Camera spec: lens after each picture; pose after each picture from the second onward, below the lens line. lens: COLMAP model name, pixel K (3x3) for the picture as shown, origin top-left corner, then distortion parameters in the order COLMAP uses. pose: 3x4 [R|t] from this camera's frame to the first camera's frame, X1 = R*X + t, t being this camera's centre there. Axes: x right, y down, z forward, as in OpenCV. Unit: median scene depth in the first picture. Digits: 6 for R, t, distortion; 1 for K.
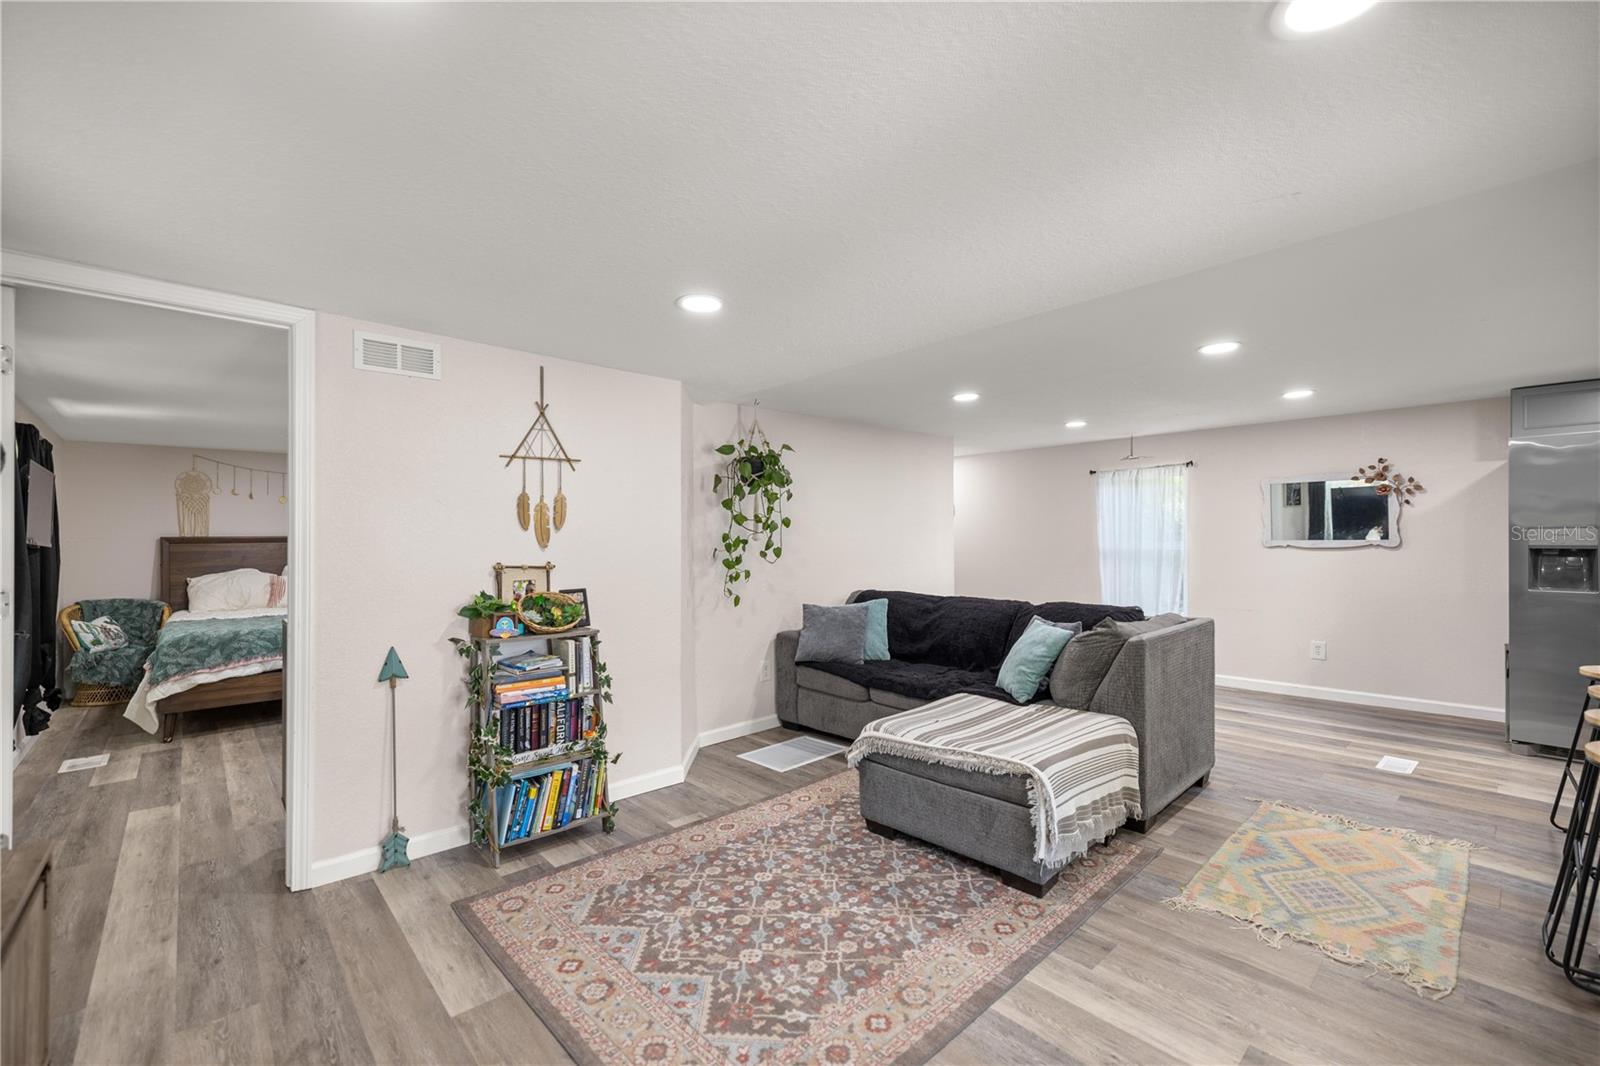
lens RADIAL K [[675.9, 0, 803.3], [0, 675.9, 531.7], [0, 0, 1]] dist [0.001078, 0.000461]
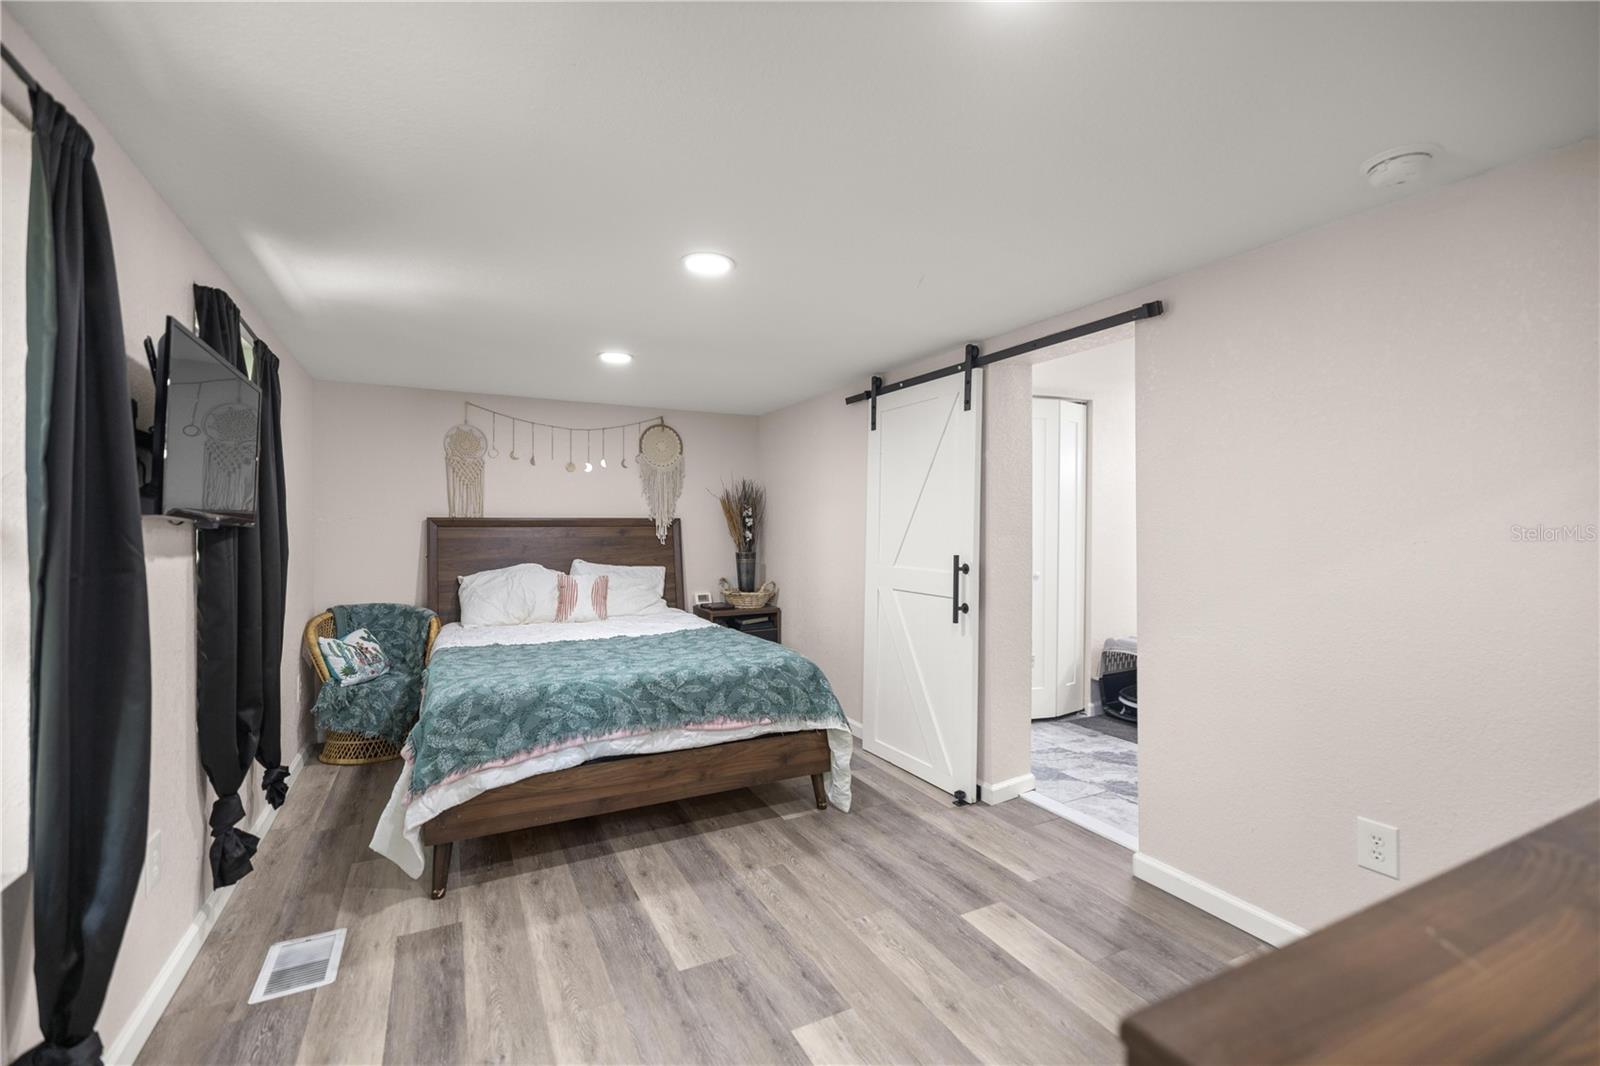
lens RADIAL K [[675.9, 0, 803.3], [0, 675.9, 531.7], [0, 0, 1]] dist [0.001078, 0.000461]
pose [[0.968489, 0.010524, -0.248833, -0.374736], [-0.007634, 0.999892, 0.012578, 0.010544], [0.248939, -0.010282, 0.968465, 0.393984]]
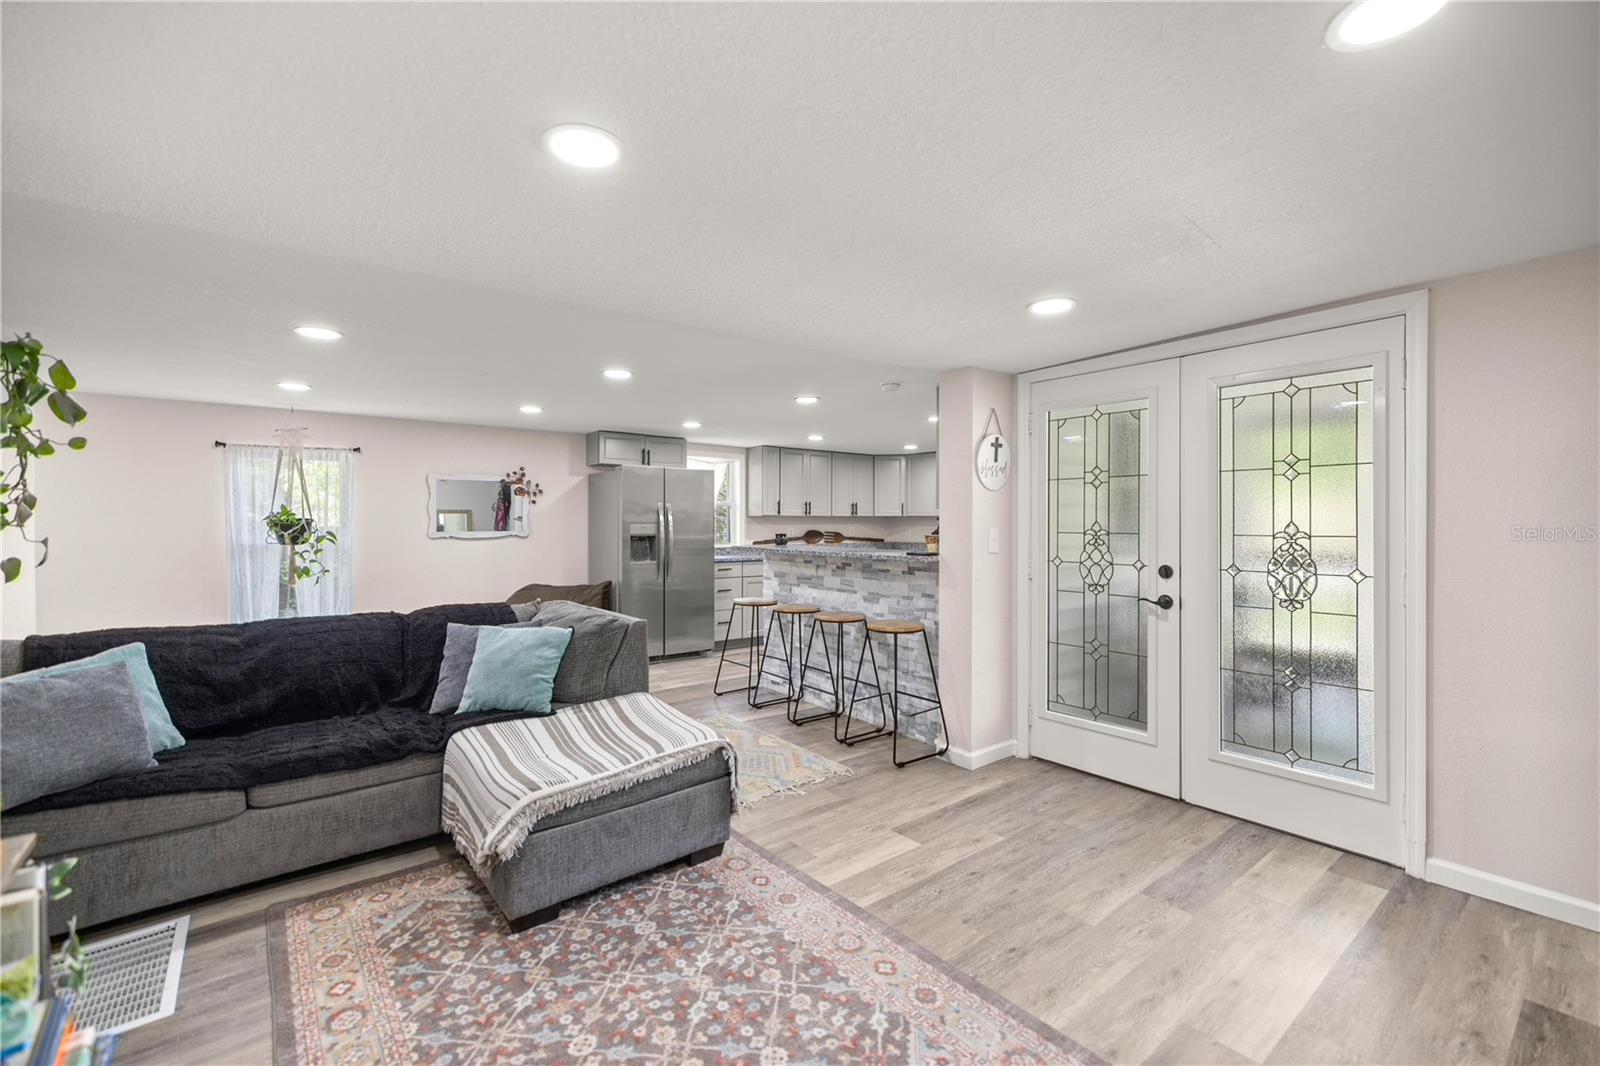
lens RADIAL K [[675.9, 0, 803.3], [0, 675.9, 531.7], [0, 0, 1]] dist [0.001078, 0.000461]
pose [[0.068865, -0.006667, 0.997604, -0.873381], [-0.009101, 0.999932, 0.007310, -0.002955], [-0.997584, -0.009583, 0.068800, 0.918236]]
